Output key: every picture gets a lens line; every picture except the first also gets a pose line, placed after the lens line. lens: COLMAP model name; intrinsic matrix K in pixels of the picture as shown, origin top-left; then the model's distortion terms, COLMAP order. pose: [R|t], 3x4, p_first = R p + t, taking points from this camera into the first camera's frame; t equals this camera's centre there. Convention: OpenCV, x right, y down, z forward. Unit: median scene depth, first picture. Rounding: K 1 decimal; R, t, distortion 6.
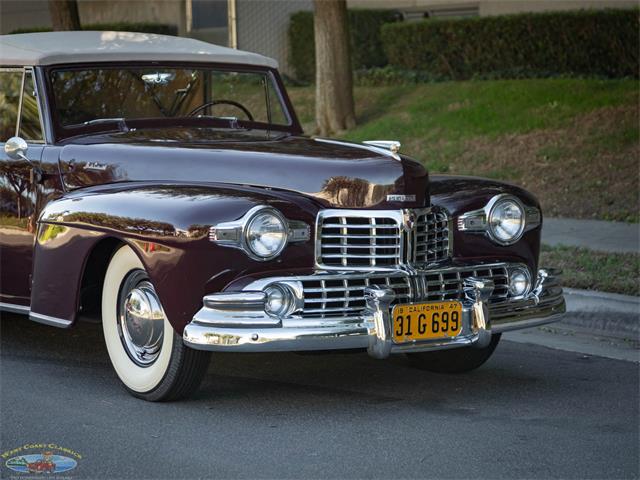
lens RADIAL K [[1786.6, 0, 247.8], [0, 1786.6, 239.1], [0, 0, 1]] dist [0.046215, -0.070863]
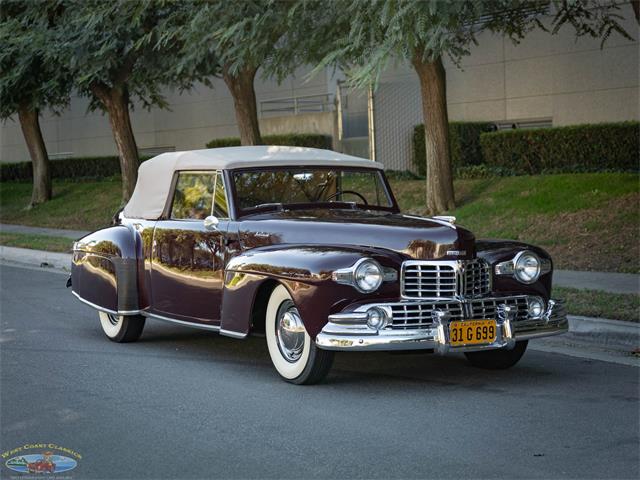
lens RADIAL K [[1470.5, 0, 276.2], [0, 1470.5, 240.6], [0, 0, 1]] dist [-0.006331, 0.204947]
pose [[0.996062, -0.004214, -0.088560, 0.039274], [0.000458, 0.999101, -0.042395, 0.018557], [0.088659, 0.042188, 0.995168, -0.262016]]
